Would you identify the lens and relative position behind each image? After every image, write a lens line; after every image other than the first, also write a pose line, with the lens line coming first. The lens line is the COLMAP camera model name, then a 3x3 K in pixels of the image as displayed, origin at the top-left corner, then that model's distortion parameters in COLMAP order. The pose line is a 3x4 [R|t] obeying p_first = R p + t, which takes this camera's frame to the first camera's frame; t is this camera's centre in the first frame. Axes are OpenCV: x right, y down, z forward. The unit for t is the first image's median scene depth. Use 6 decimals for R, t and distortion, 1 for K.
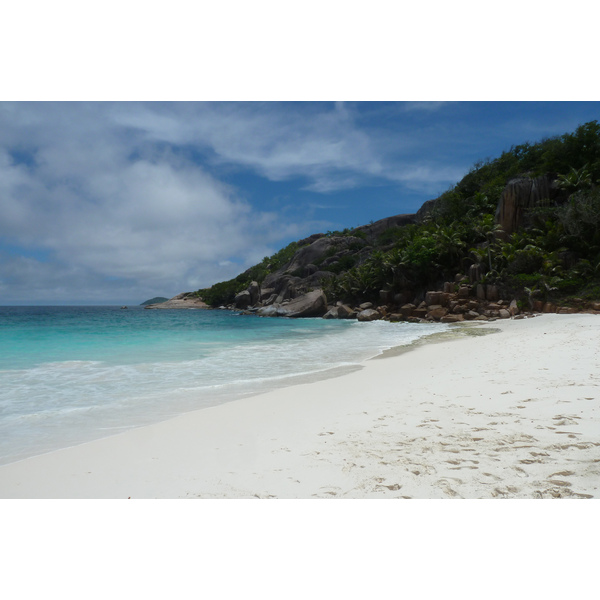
lens RADIAL K [[572.0, 0, 300.0], [0, 572.0, 300.0], [0, 0, 1]] dist [-0.001072, -0.001927]
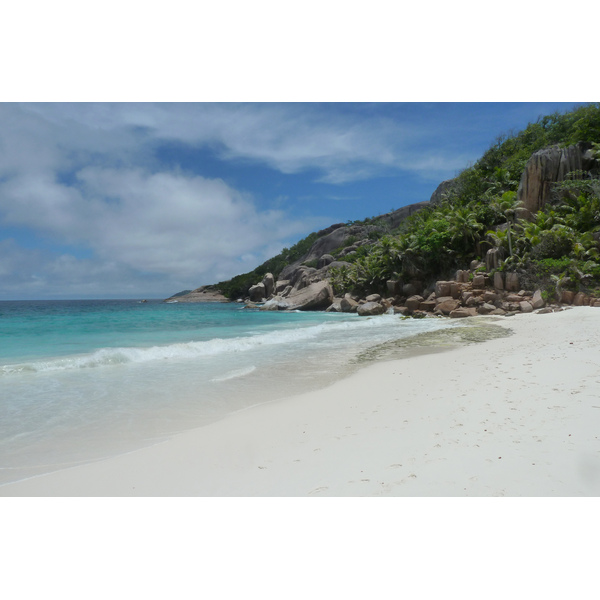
lens RADIAL K [[556.3, 0, 300.0], [0, 556.3, 300.0], [0, 0, 1]] dist [-0.003054, -0.006215]
pose [[0.998099, -0.006837, -0.061258, 0.063706], [0.007703, 0.999873, 0.013920, 0.000318], [0.061155, -0.014365, 0.998025, 0.140642]]
